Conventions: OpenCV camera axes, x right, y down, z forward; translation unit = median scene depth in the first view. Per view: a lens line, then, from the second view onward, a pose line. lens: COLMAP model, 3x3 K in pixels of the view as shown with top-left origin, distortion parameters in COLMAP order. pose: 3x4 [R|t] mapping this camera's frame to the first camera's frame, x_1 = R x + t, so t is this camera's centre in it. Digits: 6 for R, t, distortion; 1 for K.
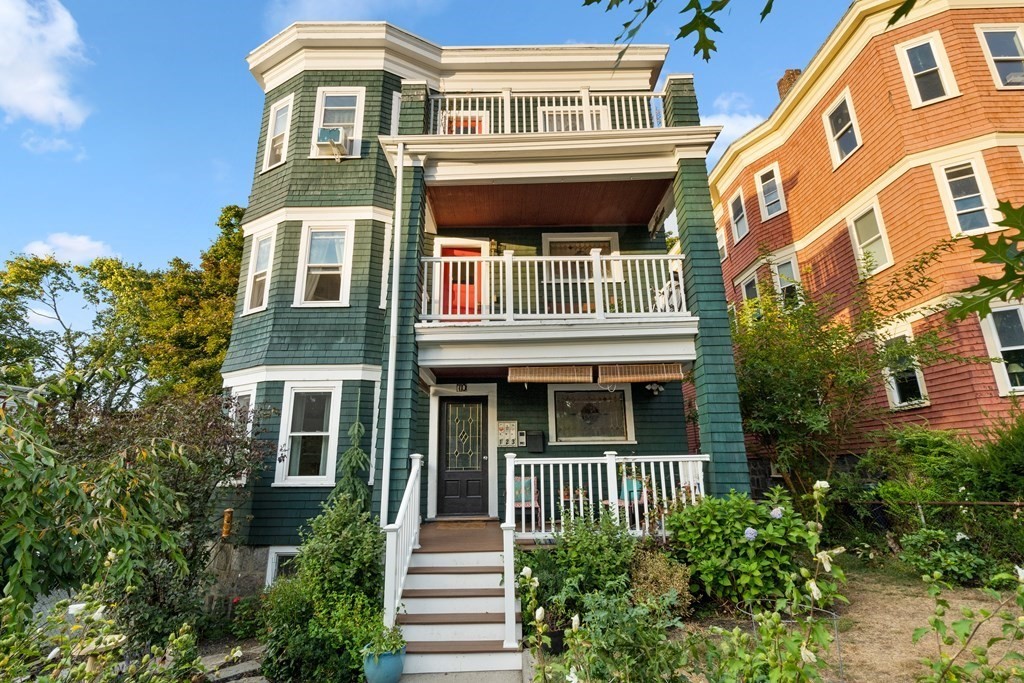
lens RADIAL K [[468.6, 0, 516.0], [0, 468.6, 336.4], [0, 0, 1]] dist [-0.002742, 0.000352]
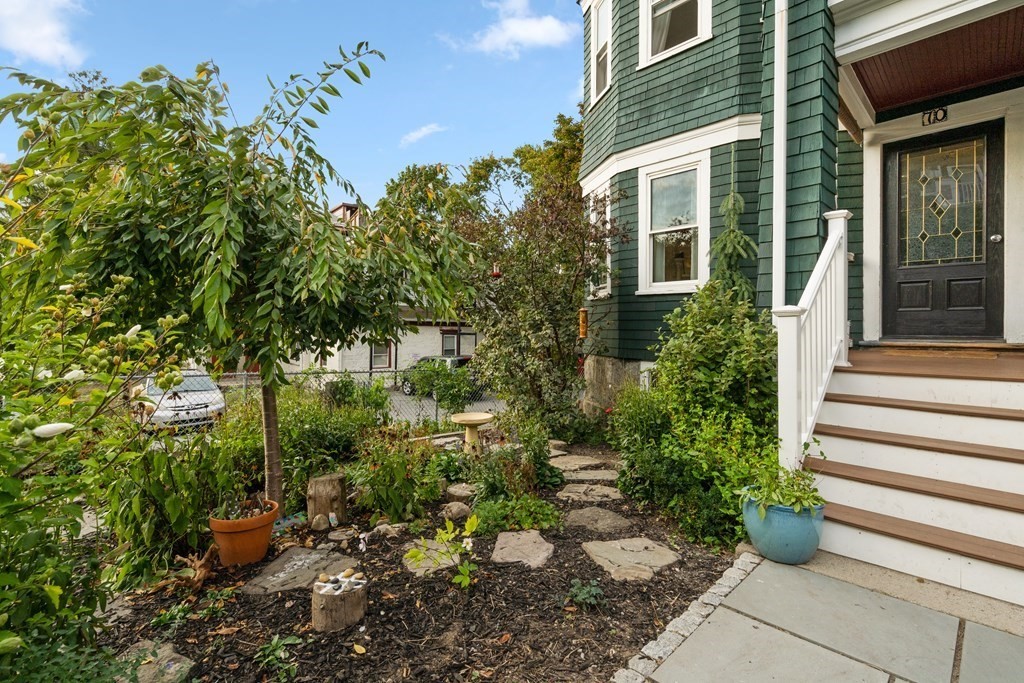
lens RADIAL K [[468.6, 0, 516.0], [0, 468.6, 336.4], [0, 0, 1]] dist [-0.002742, 0.000352]
pose [[0.685172, 0.025448, -0.727937, -0.060022], [0.175396, 0.964217, 0.198799, 0.204151], [0.706949, -0.263889, 0.656191, 0.300770]]
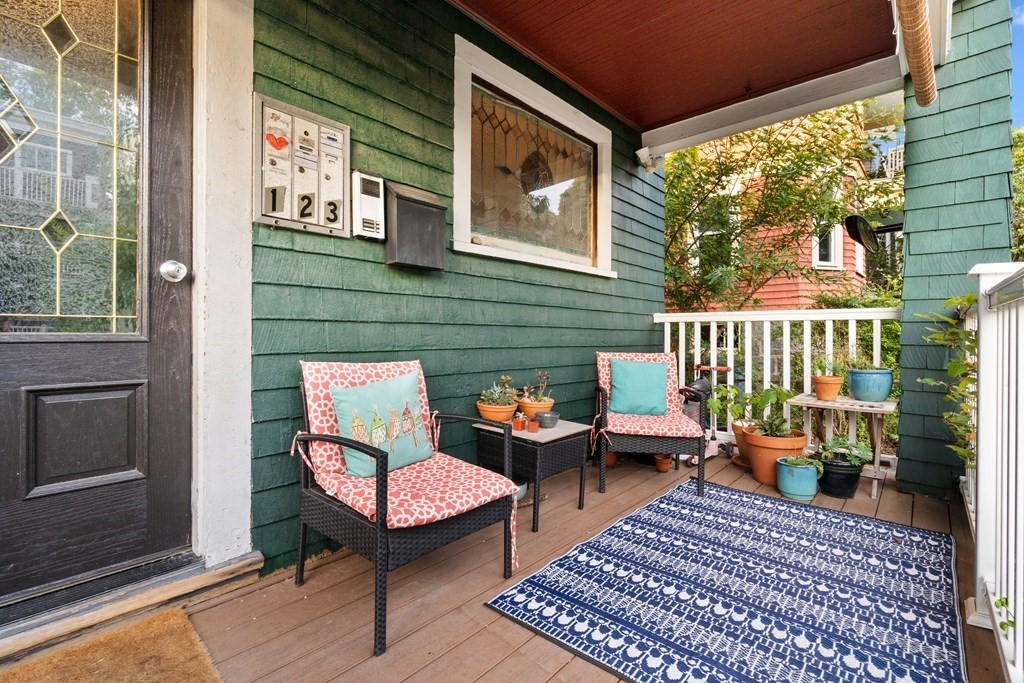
lens RADIAL K [[468.6, 0, 516.0], [0, 468.6, 336.4], [0, 0, 1]] dist [-0.002742, 0.000352]
pose [[0.678833, 0.022063, 0.733962, -0.132031], [-0.218092, 0.960501, 0.172838, 0.272728], [-0.701158, -0.277399, 0.656831, 0.950833]]
